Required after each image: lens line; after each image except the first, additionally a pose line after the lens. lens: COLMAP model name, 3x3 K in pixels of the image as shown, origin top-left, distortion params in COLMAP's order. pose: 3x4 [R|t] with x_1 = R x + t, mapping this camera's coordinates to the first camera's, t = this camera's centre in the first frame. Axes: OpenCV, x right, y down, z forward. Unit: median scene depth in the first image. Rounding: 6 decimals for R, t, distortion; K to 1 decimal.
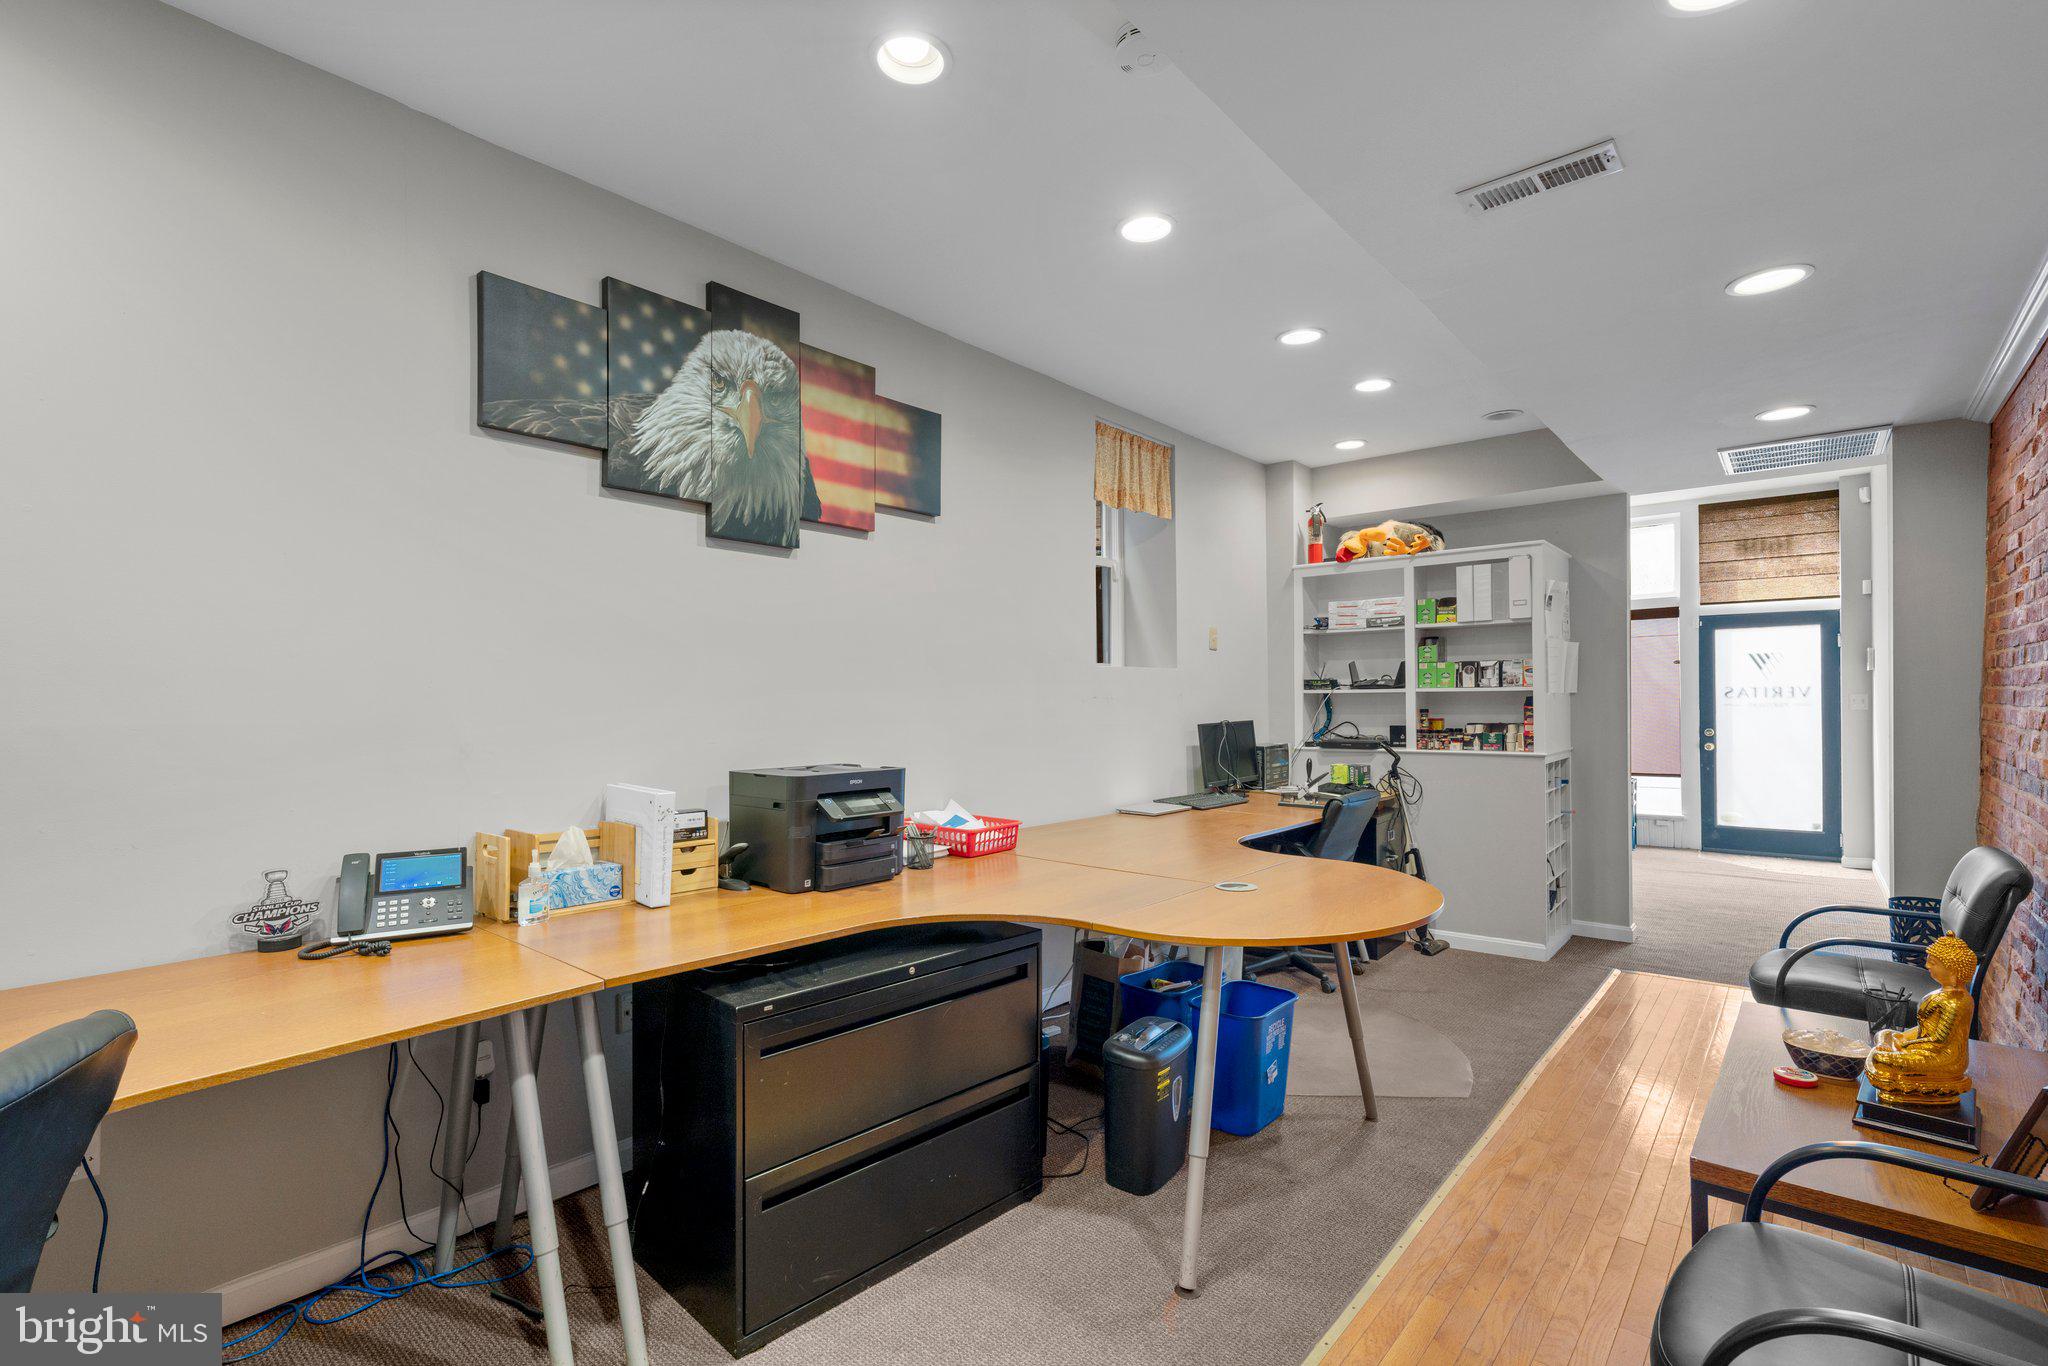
lens RADIAL K [[940.5, 0, 1011.7], [0, 940.5, 699.6], [0, 0, 1]] dist [-0.012756, 0.005864]
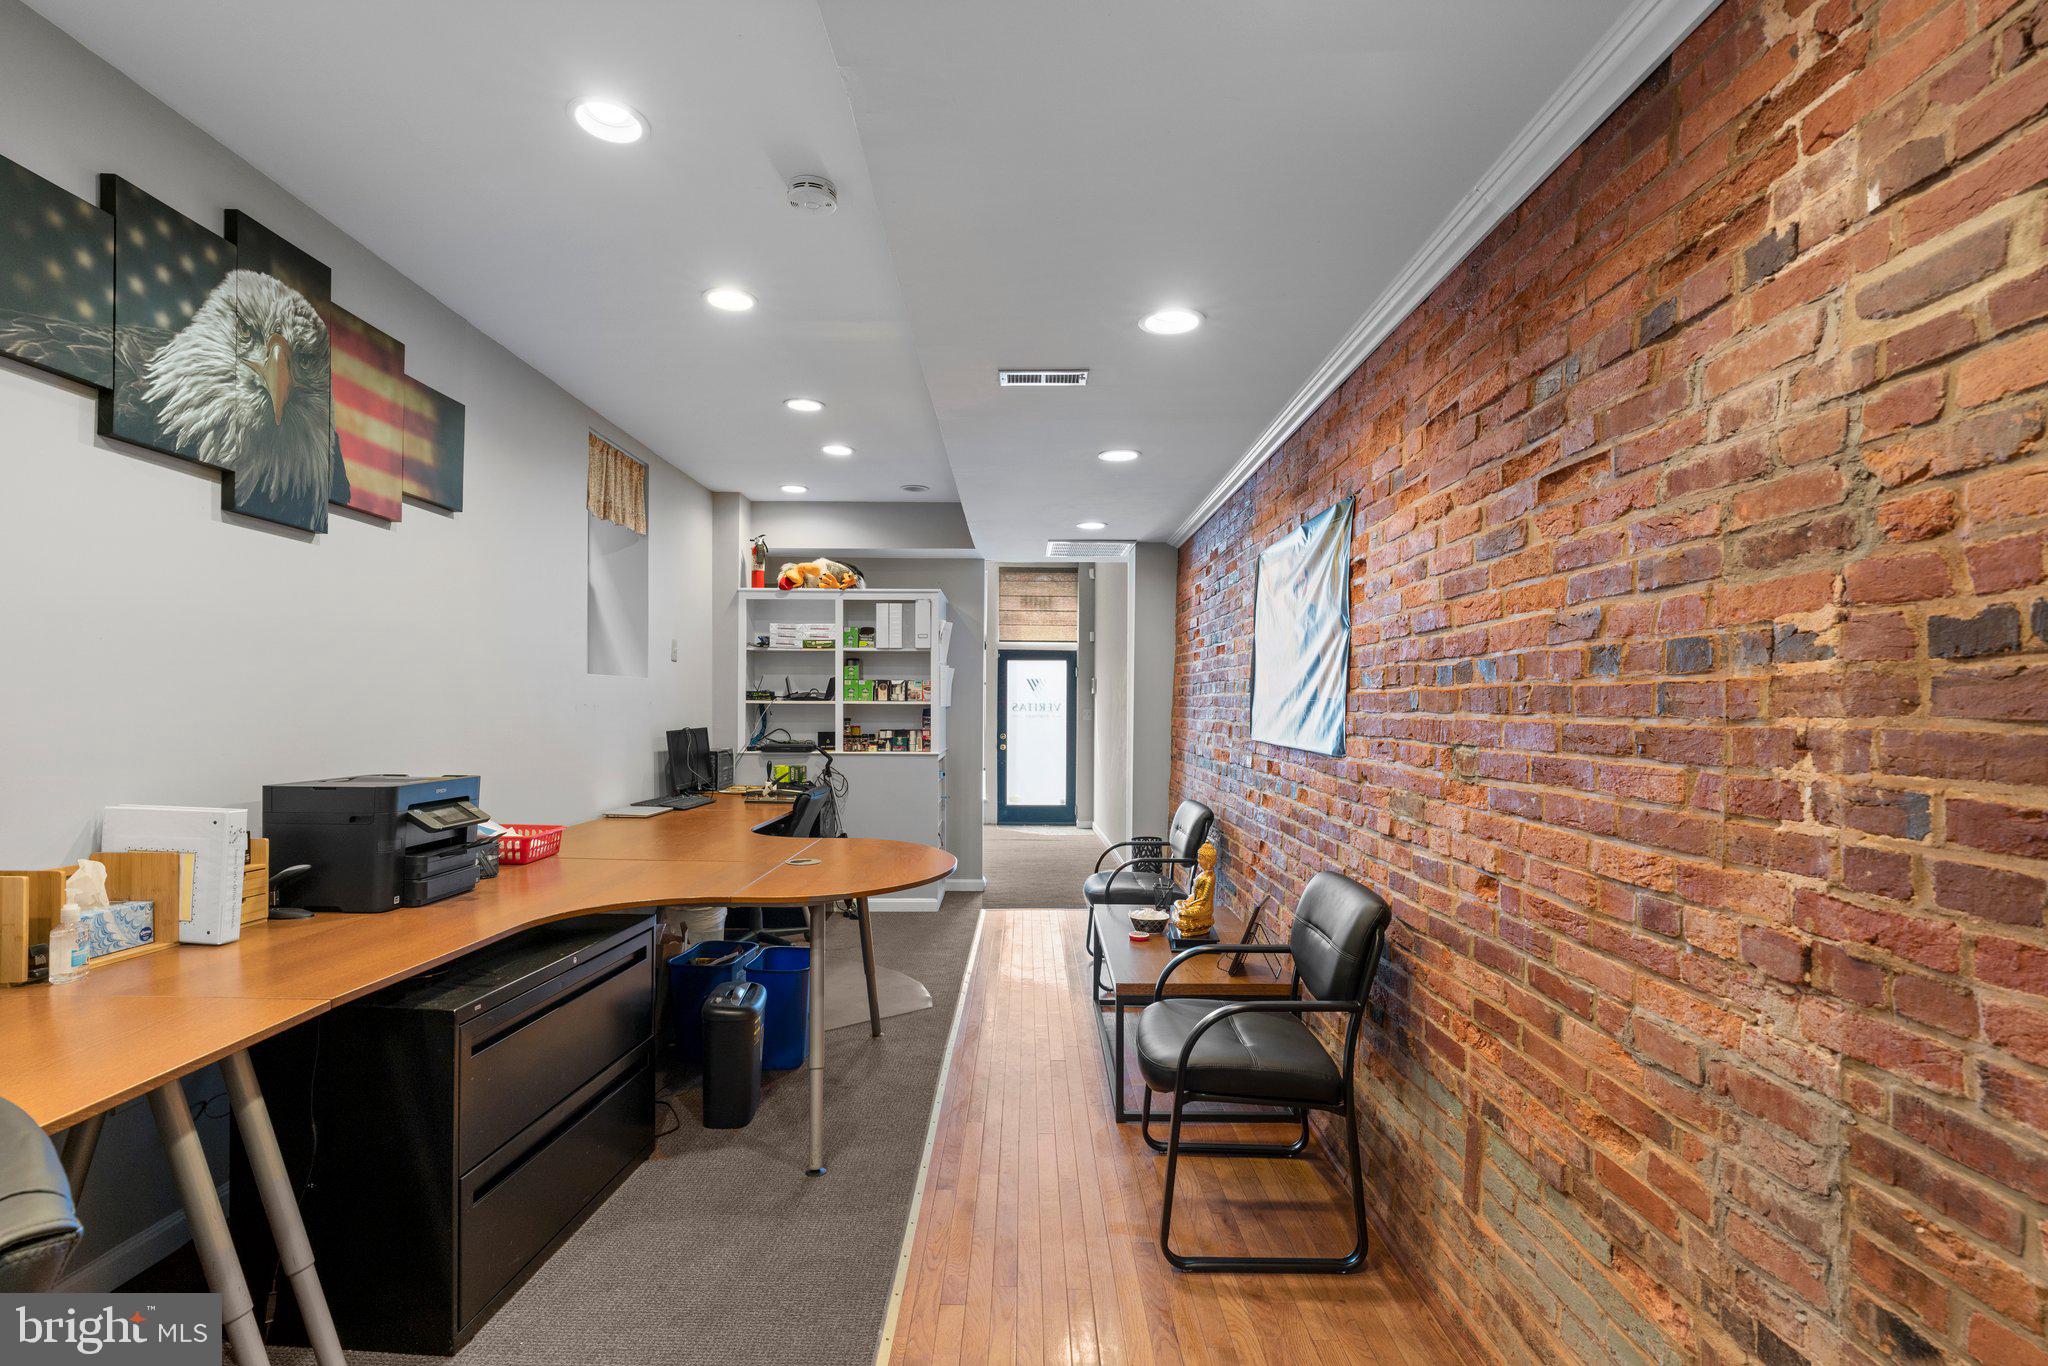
lens RADIAL K [[935.4, 0, 1023.5], [0, 935.4, 717.5], [0, 0, 1]] dist [-0.001911, 0.000000]
pose [[0.755923, 0.005855, 0.654634, -0.301051], [-0.012707, 0.999903, 0.005730, -0.000780], [-0.654537, -0.012649, 0.755924, -0.099456]]
